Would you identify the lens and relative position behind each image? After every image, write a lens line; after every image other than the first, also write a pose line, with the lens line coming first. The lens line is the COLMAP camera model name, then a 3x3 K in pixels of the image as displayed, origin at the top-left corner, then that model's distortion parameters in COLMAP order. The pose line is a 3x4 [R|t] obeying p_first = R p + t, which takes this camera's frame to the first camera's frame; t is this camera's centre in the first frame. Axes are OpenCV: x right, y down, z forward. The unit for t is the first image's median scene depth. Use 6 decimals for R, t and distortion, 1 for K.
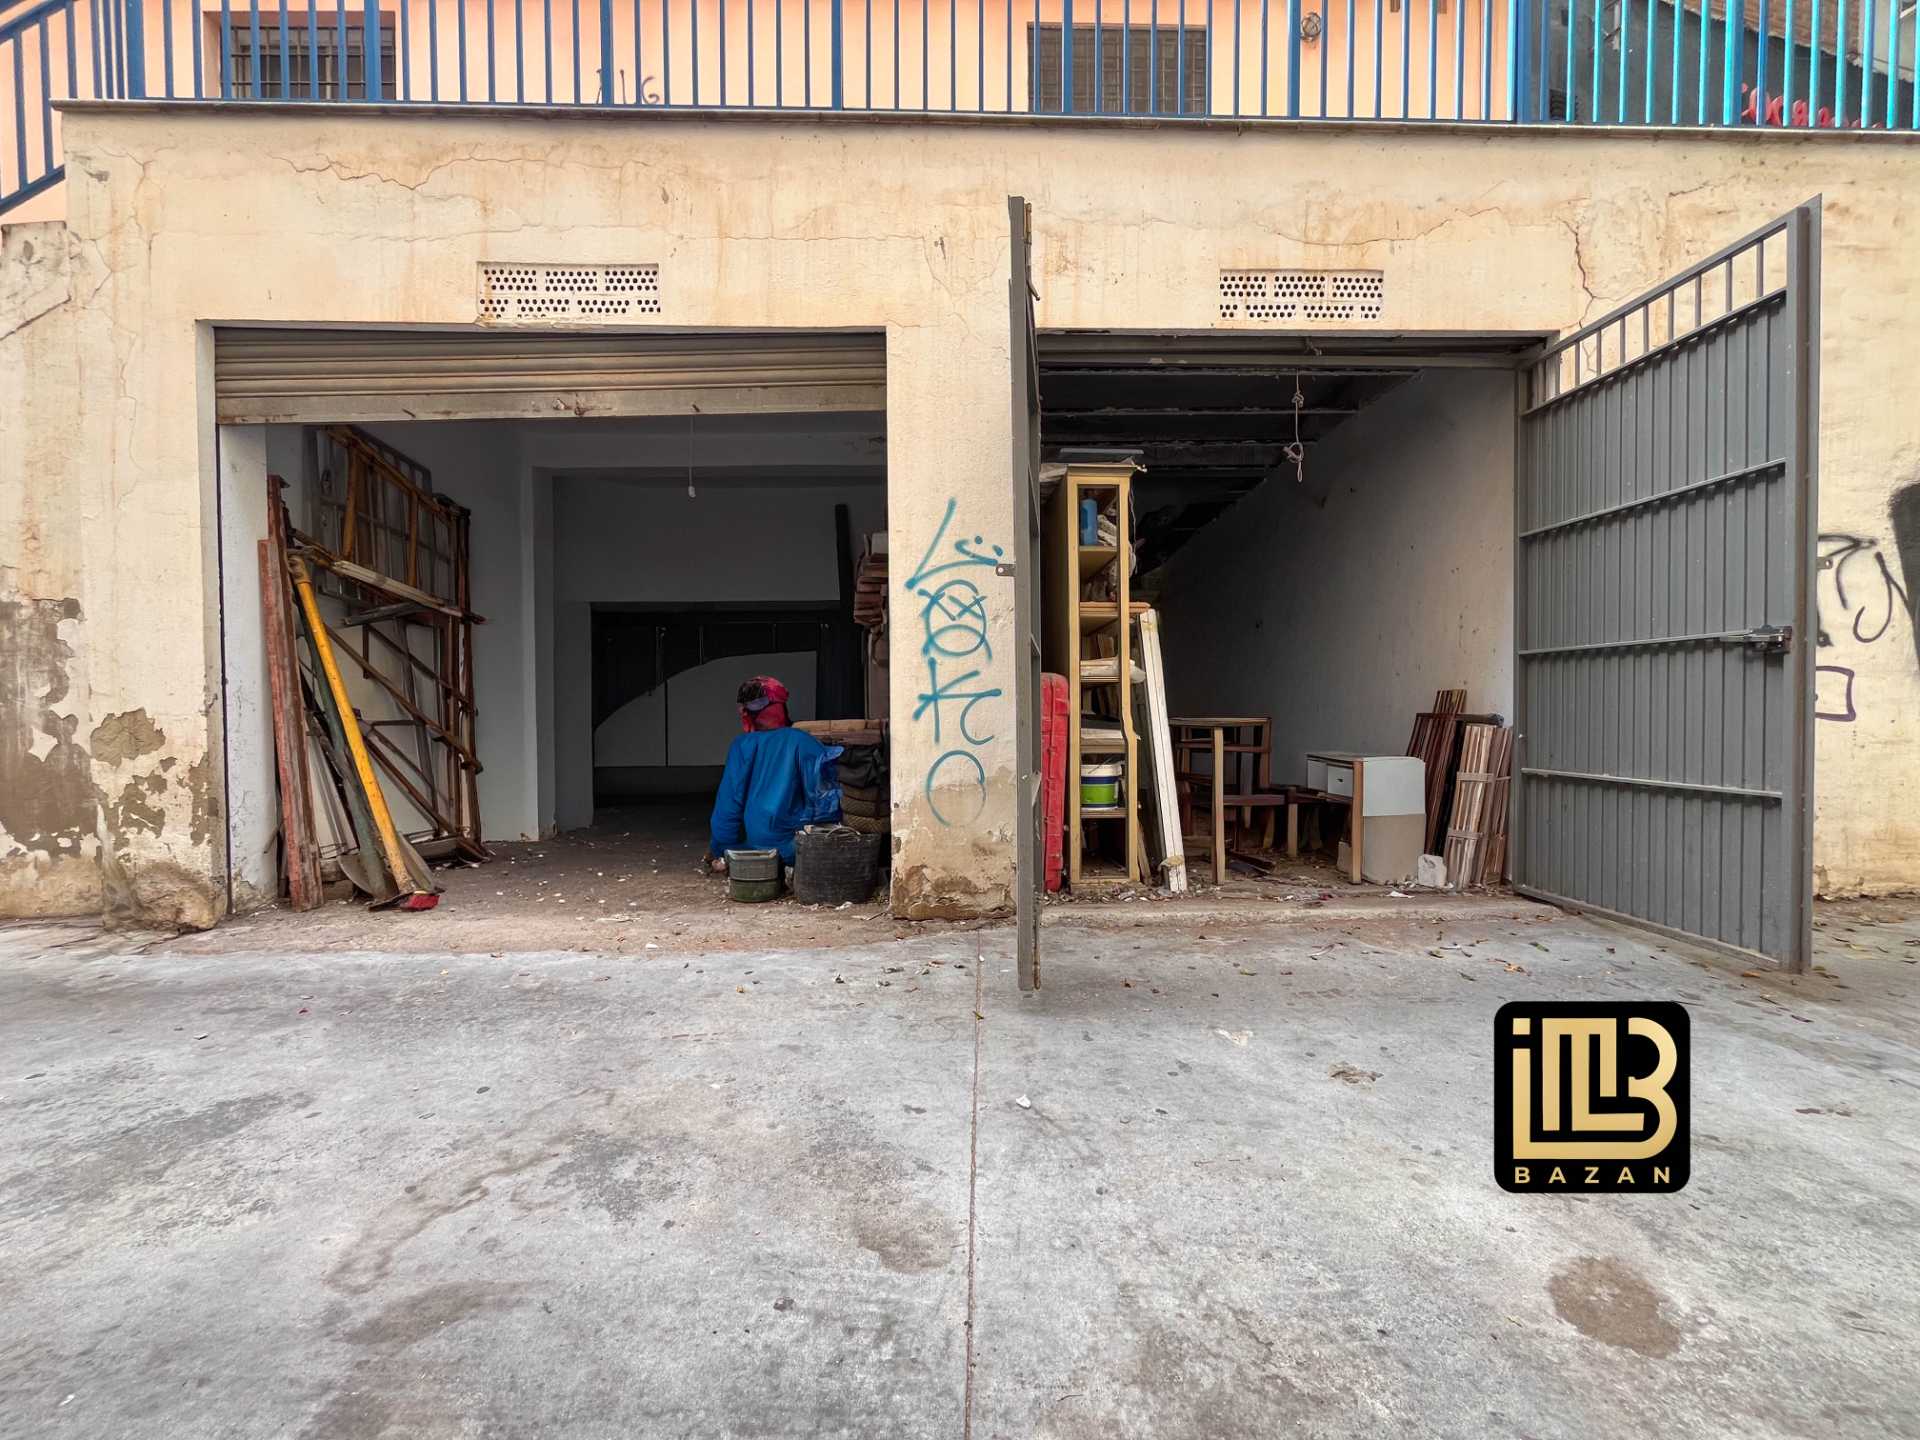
lens RADIAL K [[776.2, 0, 957.1], [0, 776.2, 723.2], [0, 0, 1]] dist [-0.003491, -0.000027]
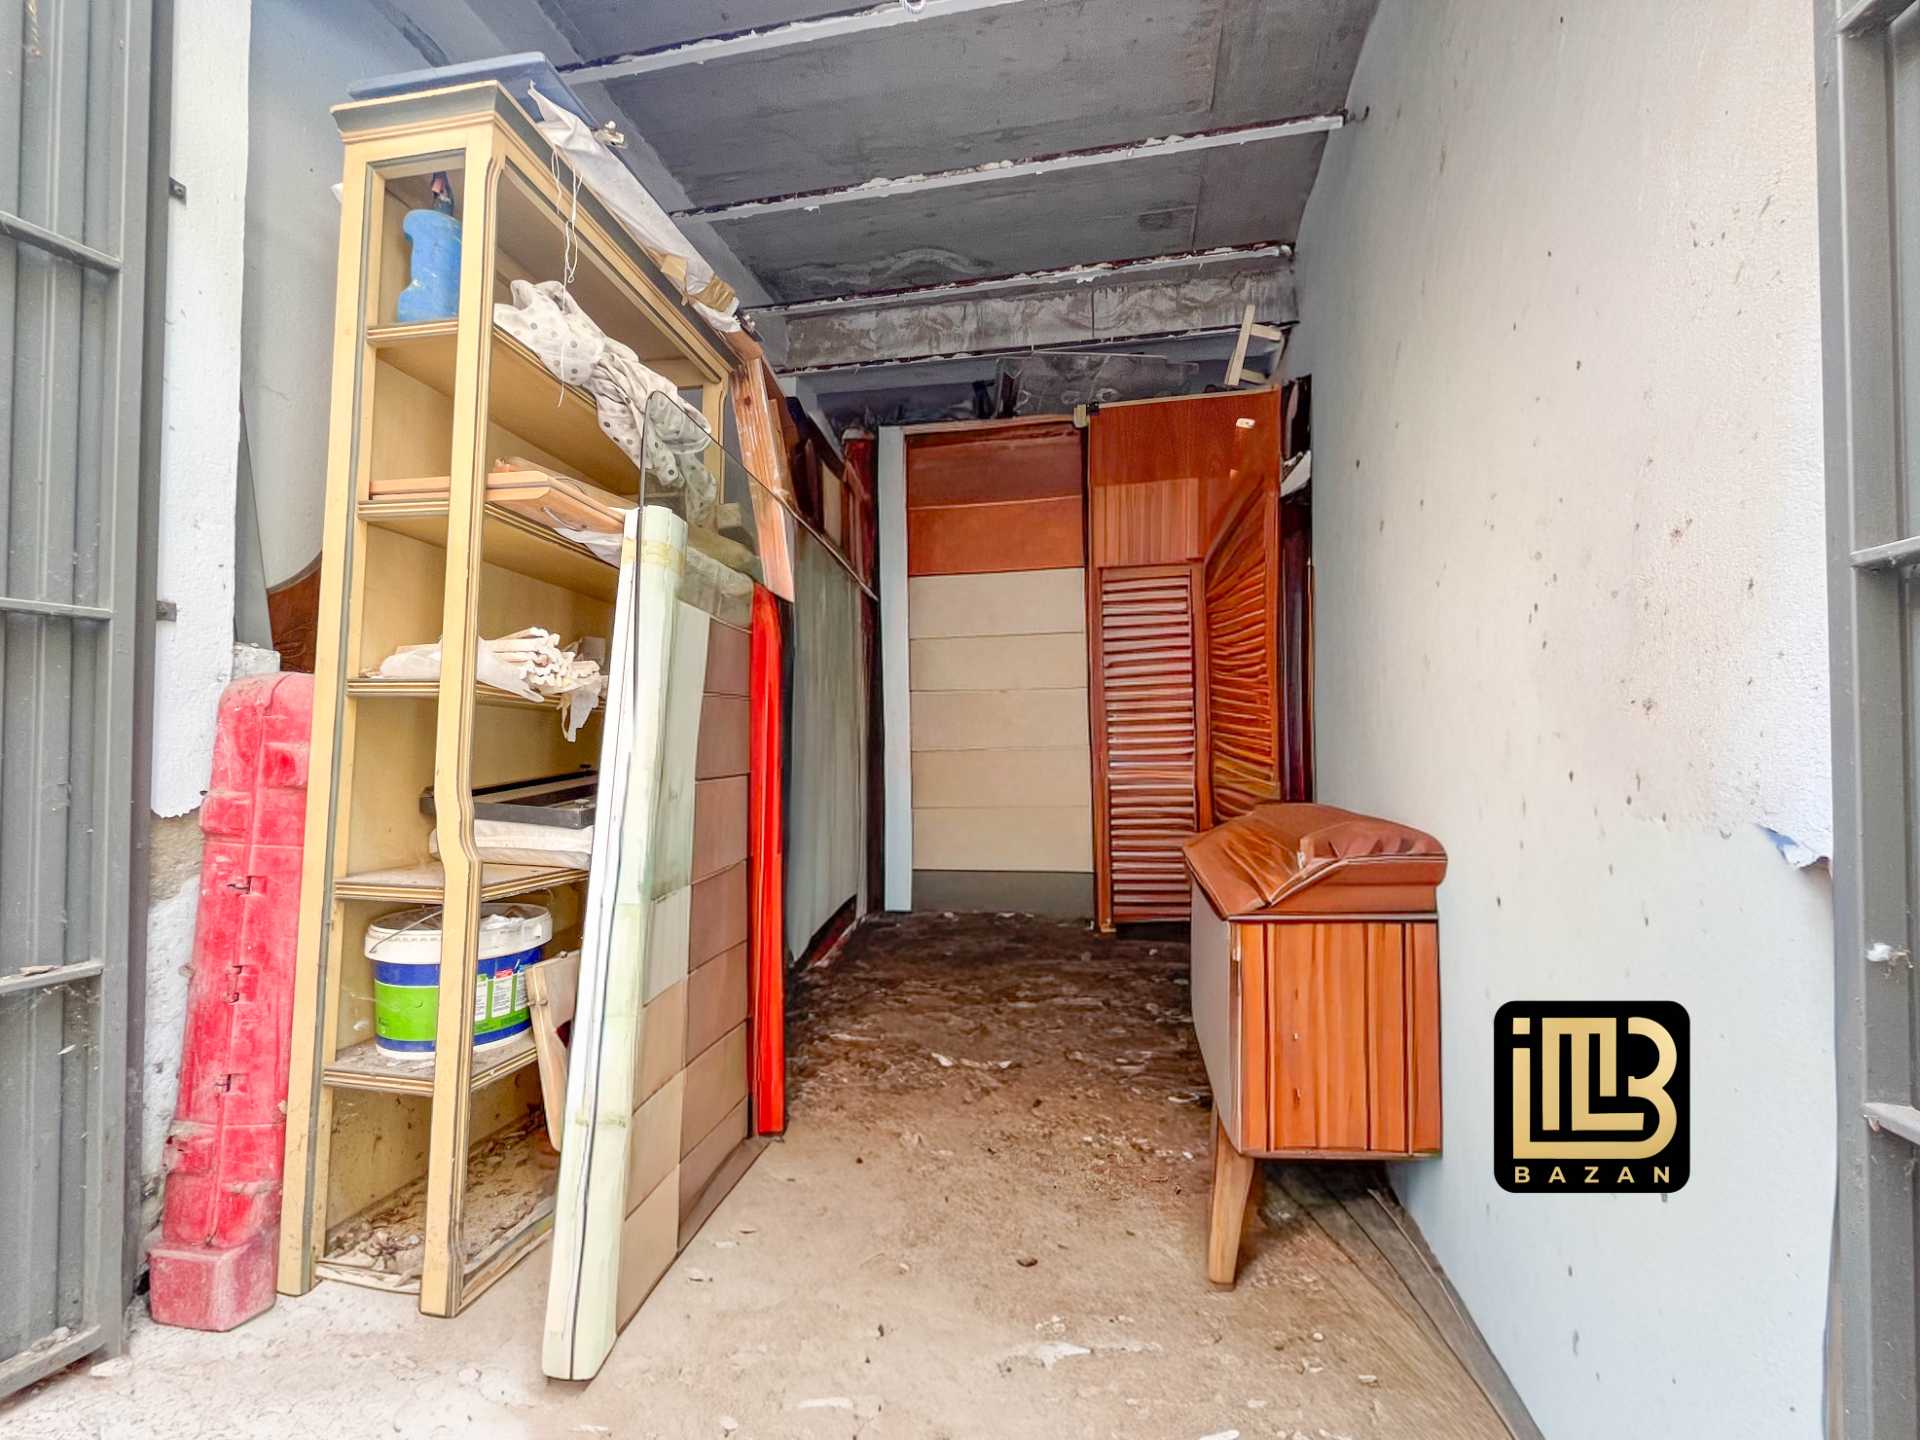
lens RADIAL K [[792.7, 0, 958.9], [0, 792.7, 723.4], [0, 0, 1]] dist [-0.003269, 0.000137]
pose [[0.972769, 0.007645, -0.231649, 0.578747], [-0.017719, 0.998984, -0.041440, -0.034029], [0.231097, 0.044416, 0.971916, 0.792789]]
